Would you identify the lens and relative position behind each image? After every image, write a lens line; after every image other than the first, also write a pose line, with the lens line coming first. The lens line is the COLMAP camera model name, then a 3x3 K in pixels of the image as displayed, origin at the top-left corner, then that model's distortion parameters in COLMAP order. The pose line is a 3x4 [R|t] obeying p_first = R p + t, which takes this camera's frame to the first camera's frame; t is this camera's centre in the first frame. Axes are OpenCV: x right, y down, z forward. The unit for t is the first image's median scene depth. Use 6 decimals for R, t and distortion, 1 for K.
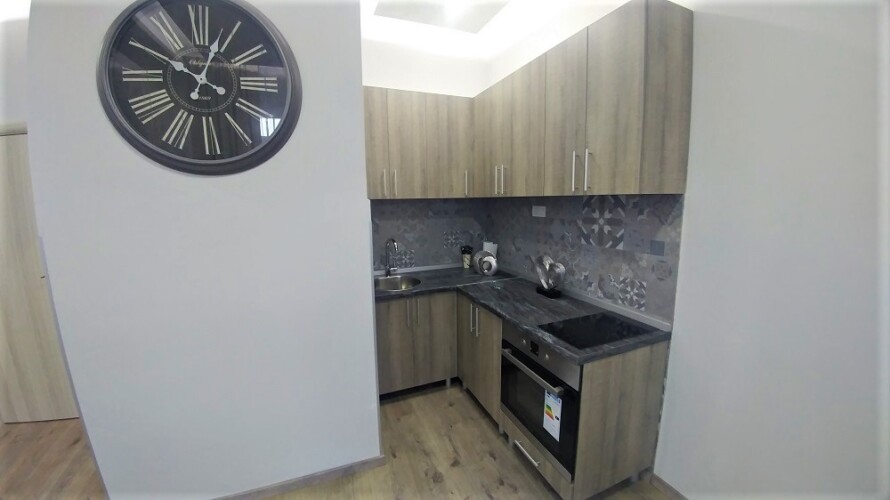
lens RADIAL K [[323.8, 0, 445.0], [0, 323.8, 250.0], [0, 0, 1]] dist [-0.024603, -0.013009]
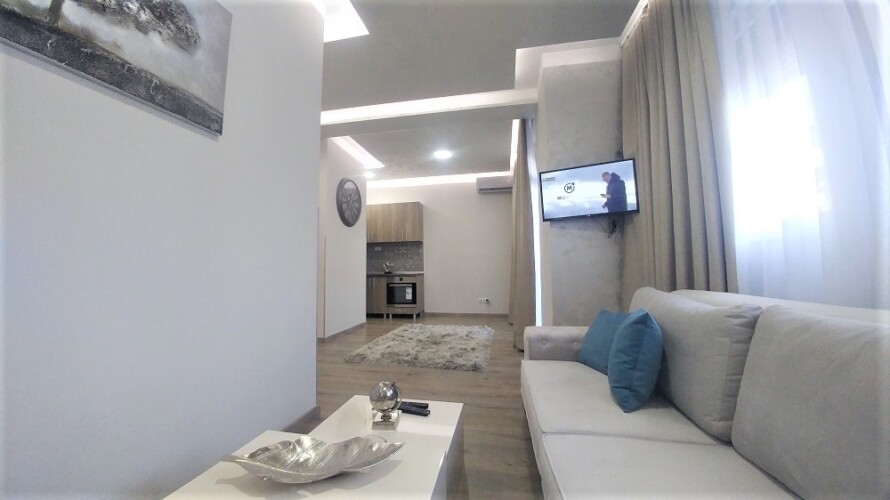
lens RADIAL K [[323.8, 0, 445.0], [0, 323.8, 250.0], [0, 0, 1]] dist [-0.024603, -0.013009]
pose [[0.546100, 0.056752, 0.835795, -2.396314], [0.139755, 0.977549, -0.157692, 0.578993], [-0.825980, 0.202923, 0.525908, -1.363497]]
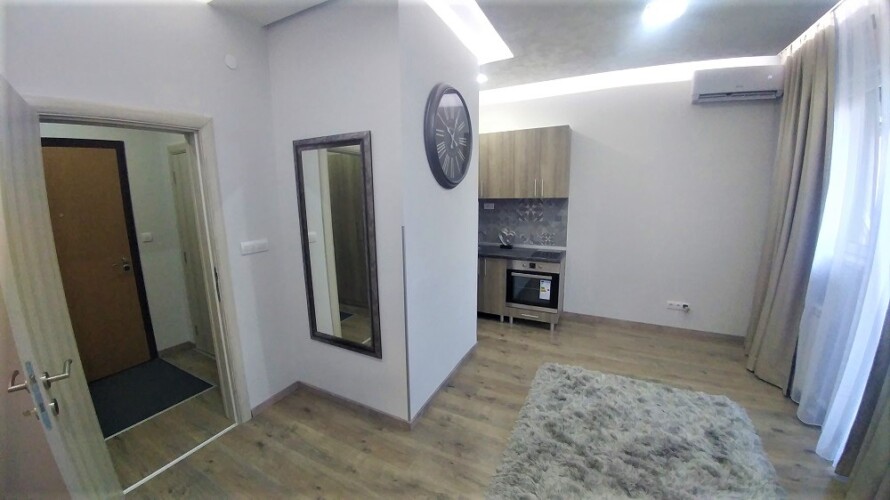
lens RADIAL K [[323.8, 0, 445.0], [0, 323.8, 250.0], [0, 0, 1]] dist [-0.024603, -0.013009]
pose [[0.747399, -0.111597, 0.654936, -1.491340], [0.109094, 0.993025, 0.044709, 0.024541], [-0.655357, 0.038034, 0.754361, -0.283479]]
